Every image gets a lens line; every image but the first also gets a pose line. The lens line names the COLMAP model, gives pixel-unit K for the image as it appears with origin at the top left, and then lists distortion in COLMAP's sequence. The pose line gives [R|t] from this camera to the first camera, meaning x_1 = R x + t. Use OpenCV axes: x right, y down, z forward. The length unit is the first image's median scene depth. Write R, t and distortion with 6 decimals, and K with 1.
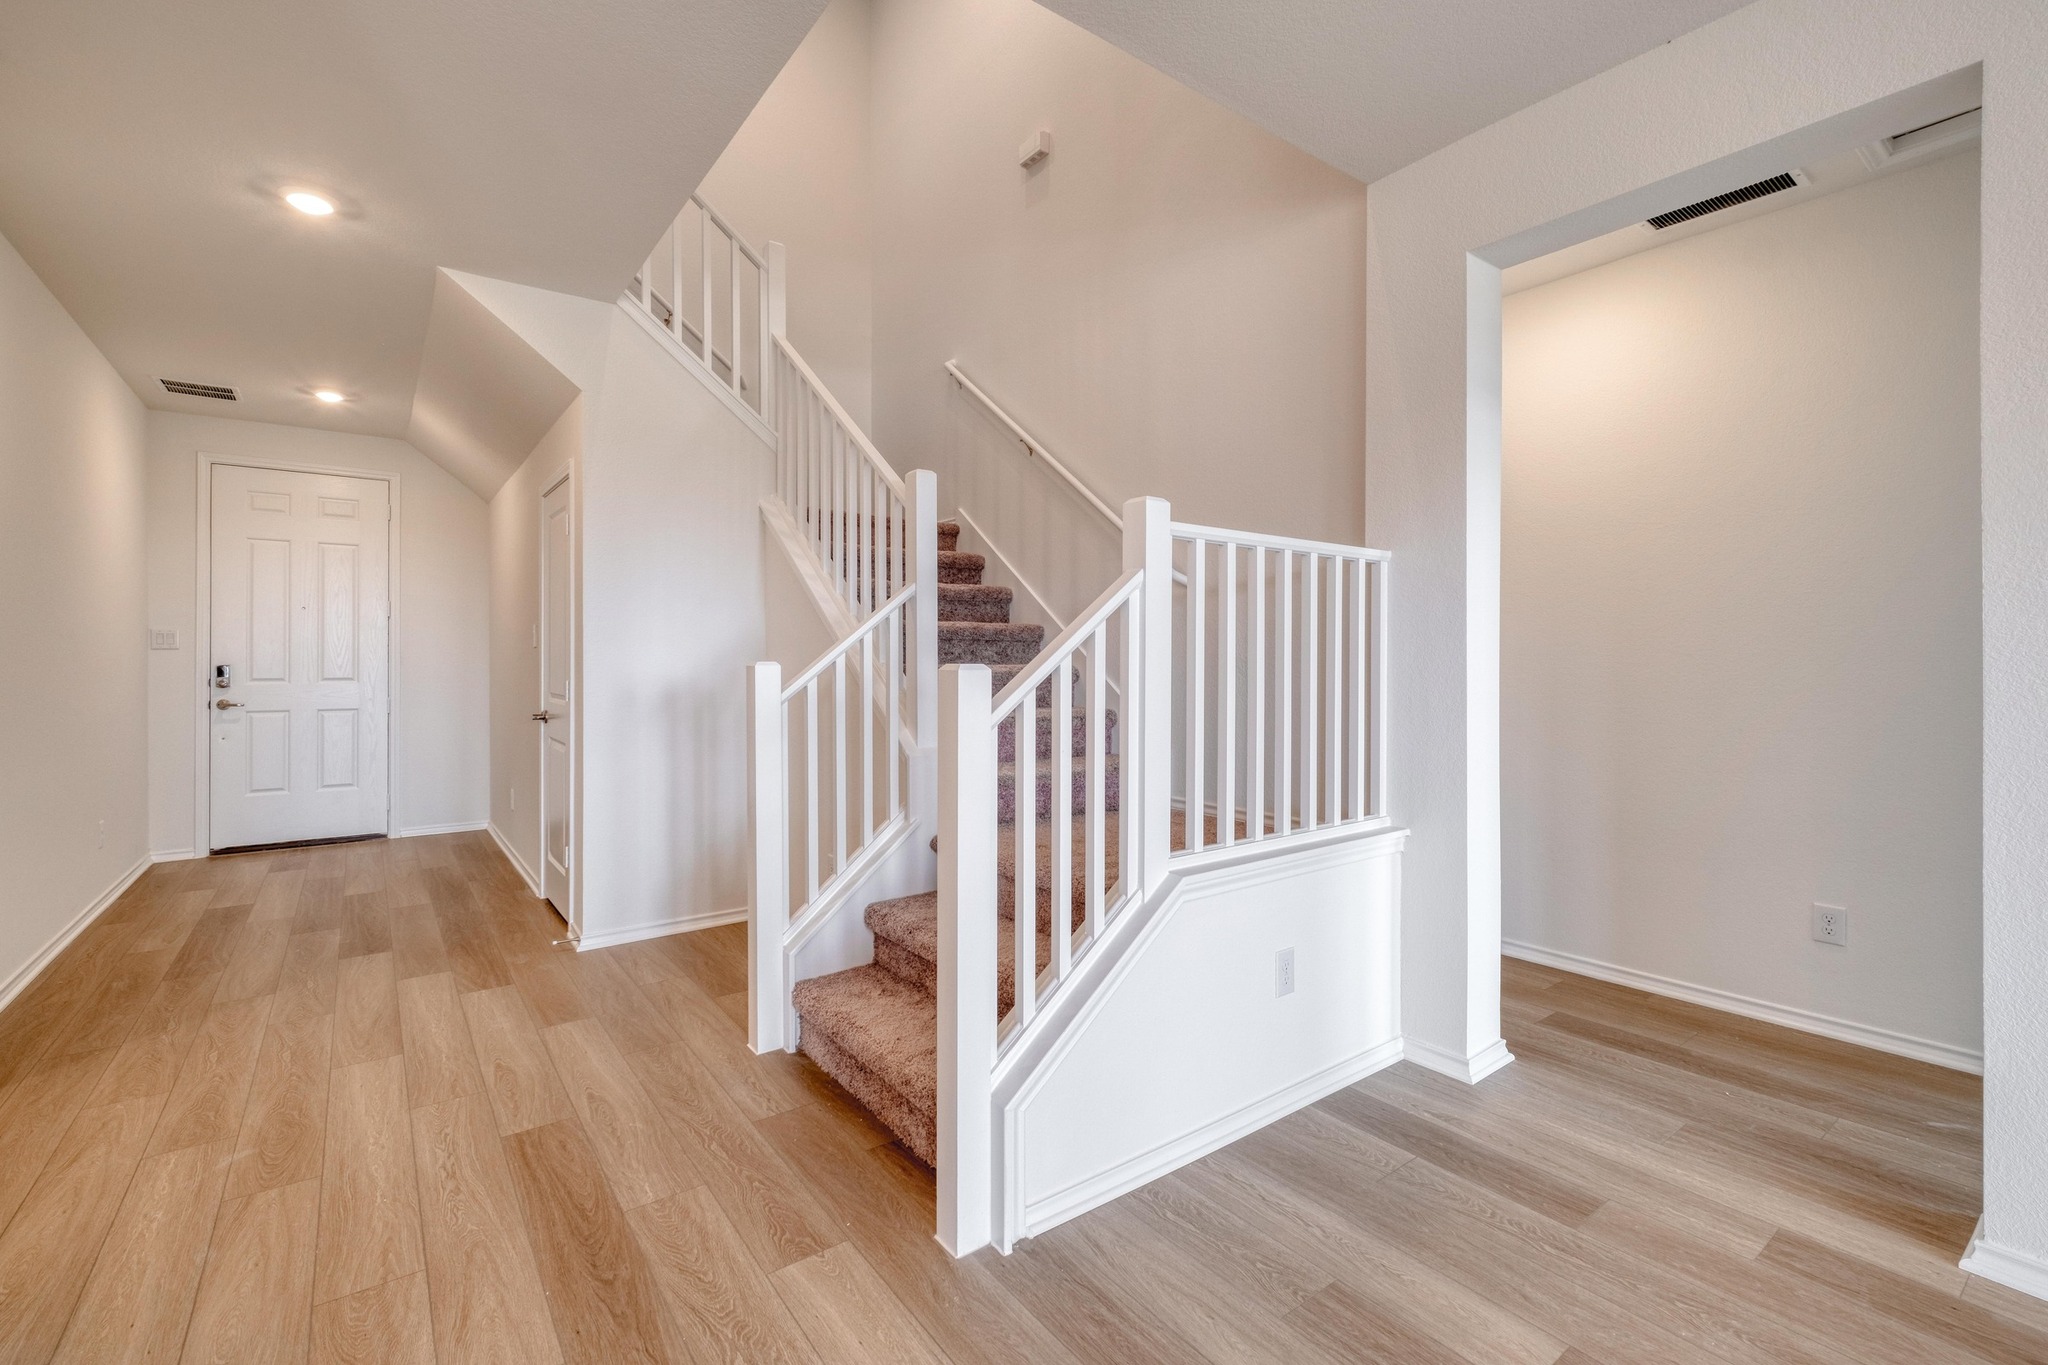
lens RADIAL K [[895.8, 0, 1022.3], [0, 895.8, 658.9], [0, 0, 1]] dist [0.001364, -0.000469]
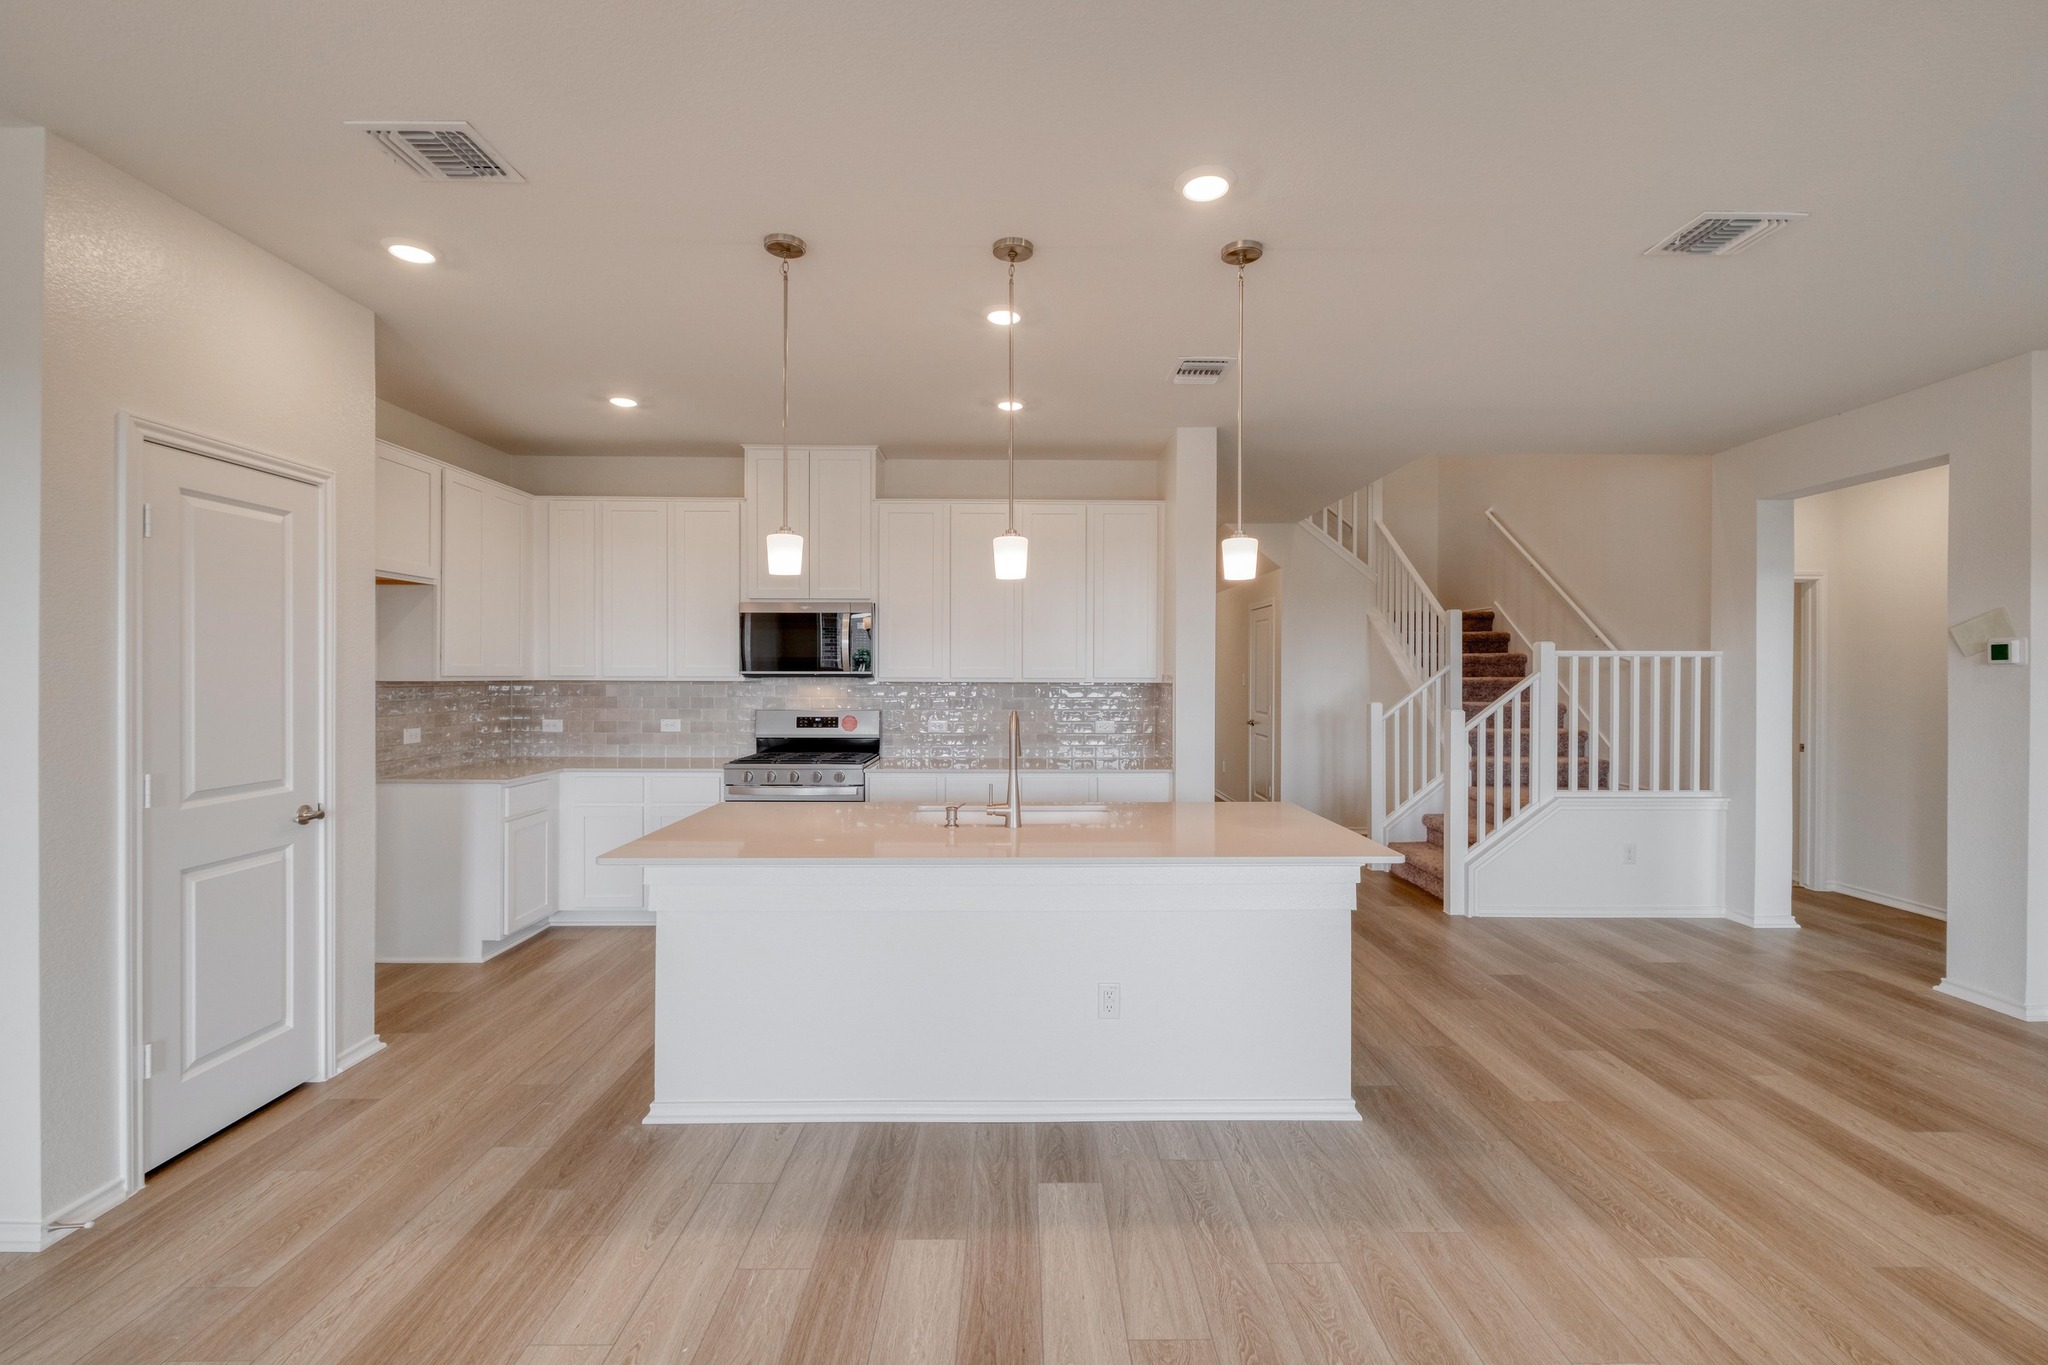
lens RADIAL K [[881.0, 0, 1027.9], [0, 881.0, 673.7], [0, 0, 1]] dist [0.001144, -0.002850]
pose [[0.810760, 0.004628, -0.585361, 0.252465], [-0.004041, 0.999989, 0.002308, -0.058350], [0.585365, 0.000494, 0.810770, -1.092592]]
